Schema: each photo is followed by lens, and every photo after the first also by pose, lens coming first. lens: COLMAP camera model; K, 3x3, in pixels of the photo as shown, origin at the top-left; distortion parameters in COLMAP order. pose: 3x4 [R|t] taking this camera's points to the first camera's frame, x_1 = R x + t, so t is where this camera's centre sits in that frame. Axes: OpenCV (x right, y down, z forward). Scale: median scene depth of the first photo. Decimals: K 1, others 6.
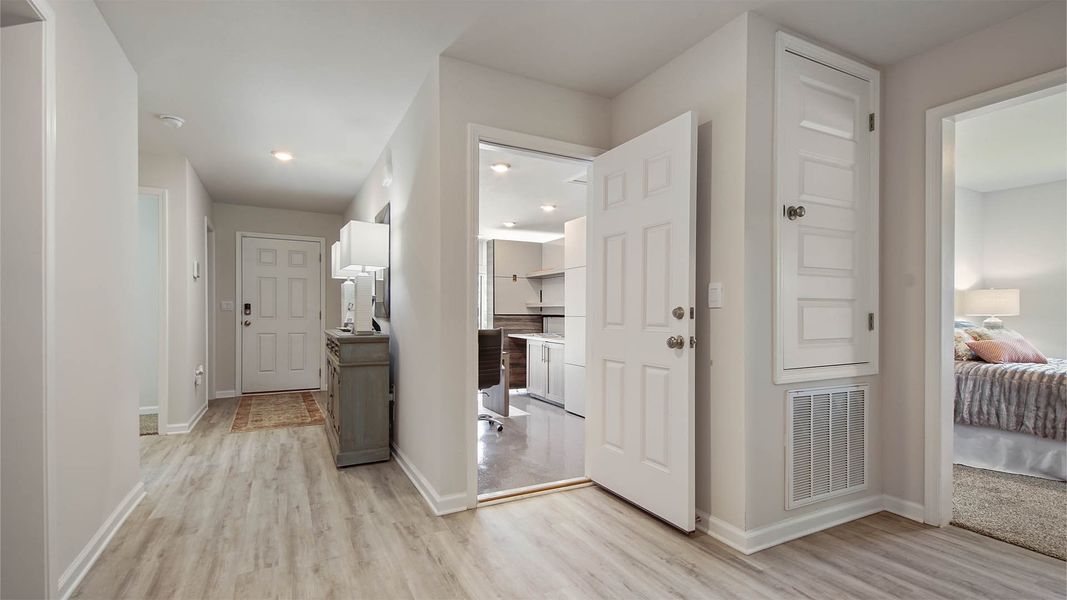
lens RADIAL K [[465.6, 0, 532.9], [0, 465.6, 313.7], [0, 0, 1]] dist [0.032829, -0.020966]
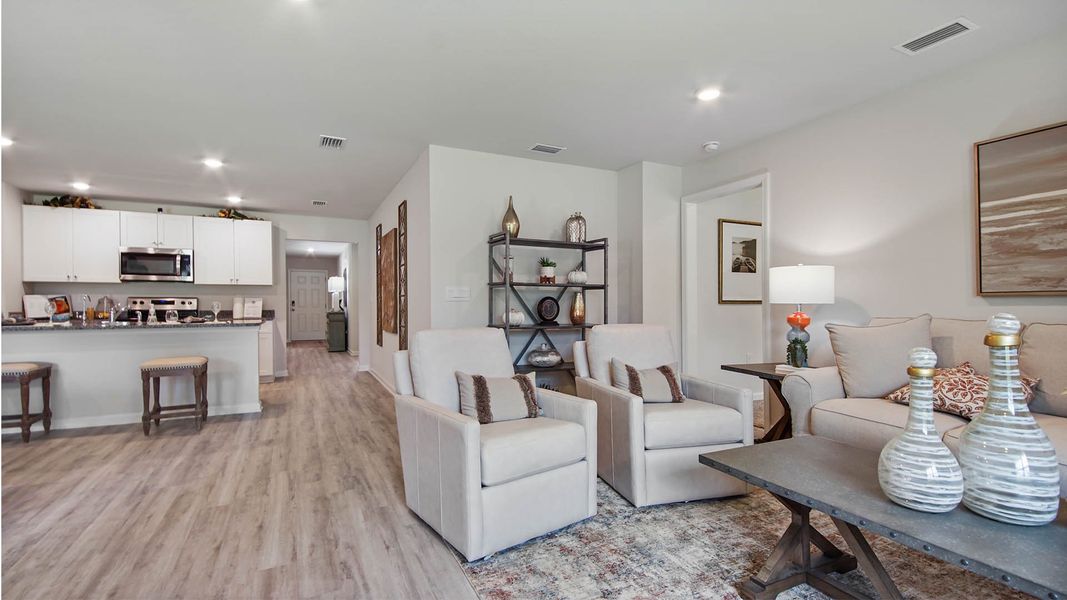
lens RADIAL K [[469.1, 0, 537.2], [0, 469.1, 310.7], [0, 0, 1]] dist [0.036070, -0.022173]
pose [[0.999692, -0.007387, -0.023675, 0.938011], [0.007665, 0.999902, 0.011690, 0.011139], [0.023586, -0.011867, 0.999651, -1.892140]]
